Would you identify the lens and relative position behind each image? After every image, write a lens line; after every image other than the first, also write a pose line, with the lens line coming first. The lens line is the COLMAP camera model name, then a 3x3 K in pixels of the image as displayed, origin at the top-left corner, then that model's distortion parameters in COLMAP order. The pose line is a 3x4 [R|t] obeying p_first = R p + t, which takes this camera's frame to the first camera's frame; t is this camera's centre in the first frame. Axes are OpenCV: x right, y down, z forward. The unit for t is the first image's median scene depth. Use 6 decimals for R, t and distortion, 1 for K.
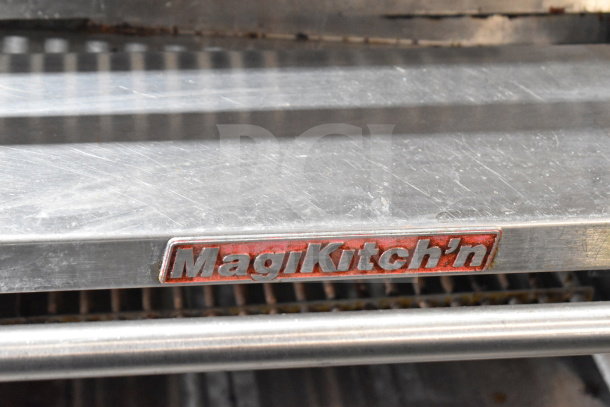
lens RADIAL K [[1402.4, 0, 305.0], [0, 1402.4, 203.5], [0, 0, 1]] dist [-0.008819, 0.024618]
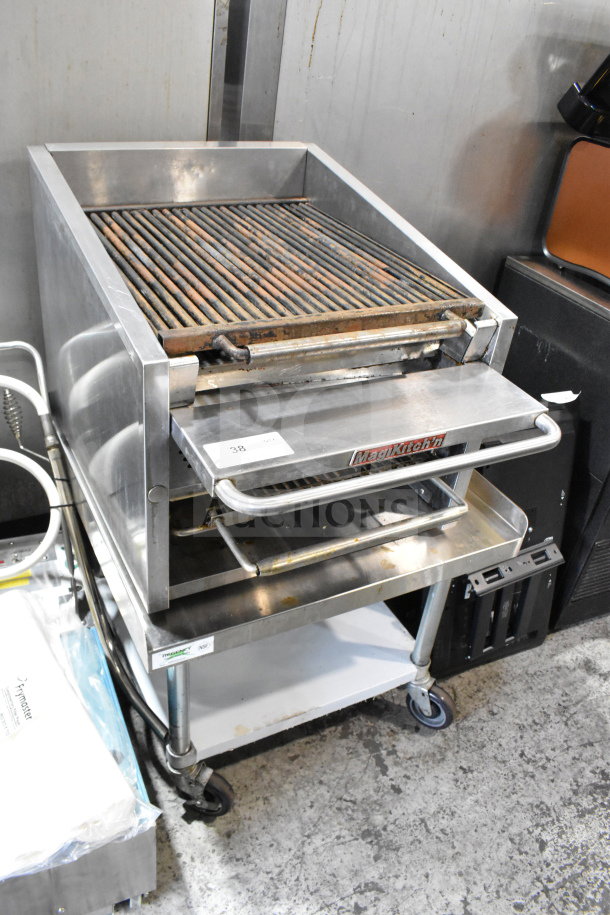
lens RADIAL K [[716.7, 0, 292.3], [0, 716.7, 468.7], [0, 0, 1]] dist [-0.089517, 0.008423]
pose [[0.941855, -0.159098, 0.295968, -0.593657], [0.156960, 0.987114, 0.031133, -0.003731], [-0.297107, 0.017132, 0.954690, -0.347411]]
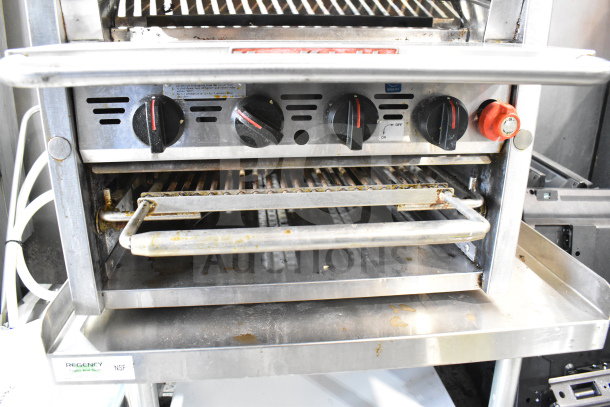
lens RADIAL K [[477.8, 0, 305.0], [0, 477.8, 203.5], [0, 0, 1]] dist [-0.089517, 0.008423]
pose [[0.997712, -0.043258, -0.051949, 0.031063], [0.026612, 0.957738, -0.286408, 0.383957], [0.062143, 0.284370, 0.956698, 0.387324]]
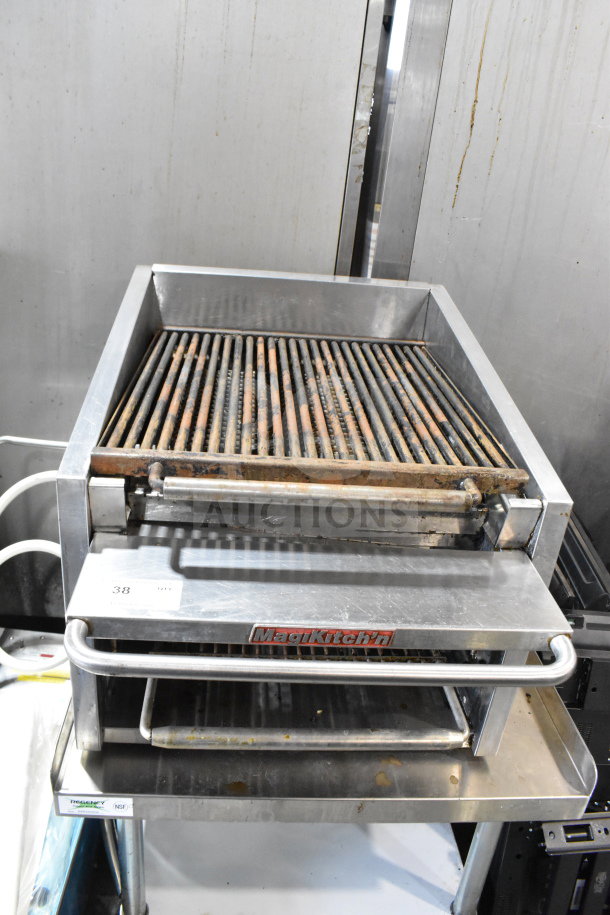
lens RADIAL K [[716.7, 0, 292.3], [0, 716.7, 468.7], [0, 0, 1]] dist [-0.089517, 0.008423]
pose [[0.996376, 0.056353, -0.063713, 0.026067], [-0.067059, 0.981224, -0.180836, -0.016669], [0.052327, 0.184454, 0.981447, -0.203890]]
